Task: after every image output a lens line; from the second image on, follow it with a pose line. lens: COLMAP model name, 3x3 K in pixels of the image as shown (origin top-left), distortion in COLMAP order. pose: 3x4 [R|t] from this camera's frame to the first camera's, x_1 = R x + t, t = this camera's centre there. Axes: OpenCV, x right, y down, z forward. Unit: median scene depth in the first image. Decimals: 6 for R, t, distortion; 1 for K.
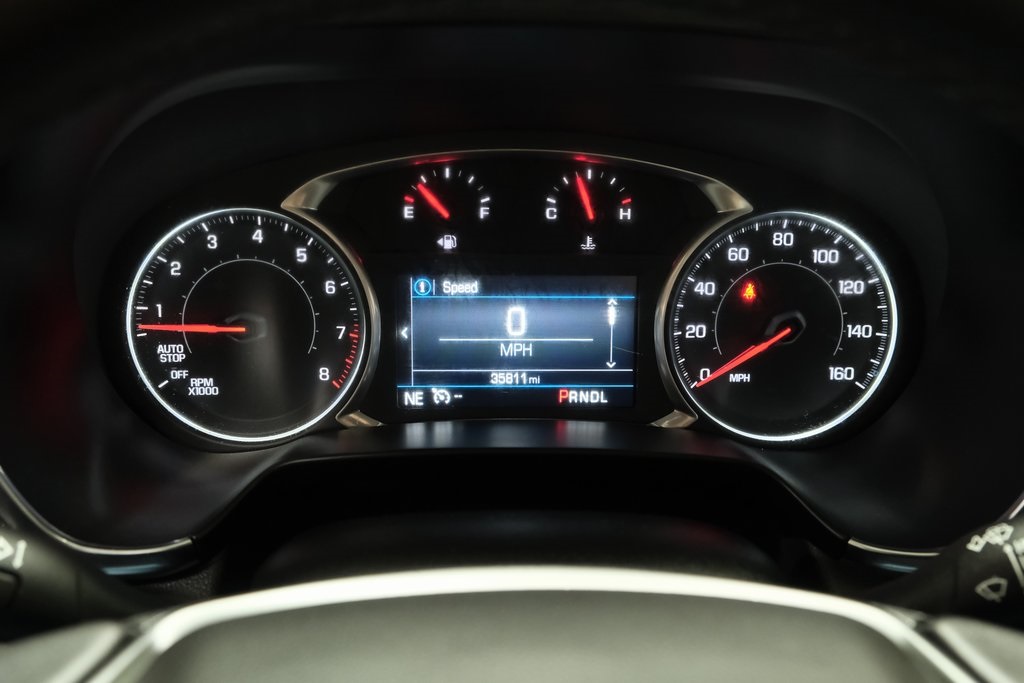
lens RADIAL K [[1018.5, 0, 511.1], [0, 1018.5, 341.0], [0, 0, 1]] dist [-0.019311, 0.000000]
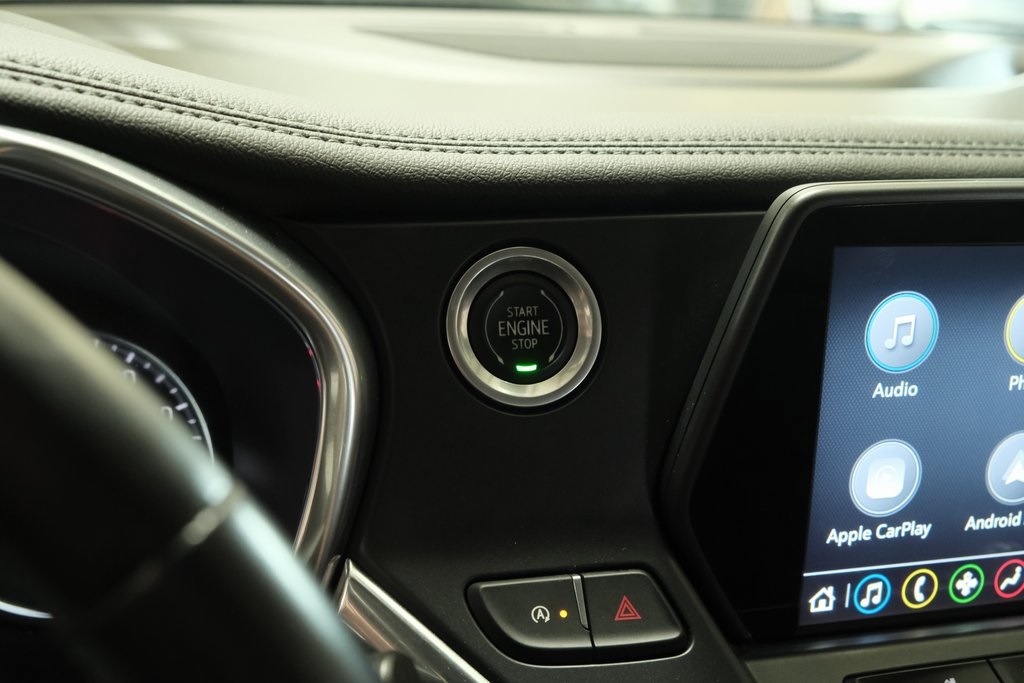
lens RADIAL K [[1251.9, 0, 522.1], [0, 1251.9, 346.1], [0, 0, 1]] dist [-0.048037, 0.000000]
pose [[0.968246, -0.039583, 0.246845, 0.379703], [0.049658, 0.998163, -0.034721, -0.060198], [-0.245017, 0.045877, 0.968433, -0.020944]]
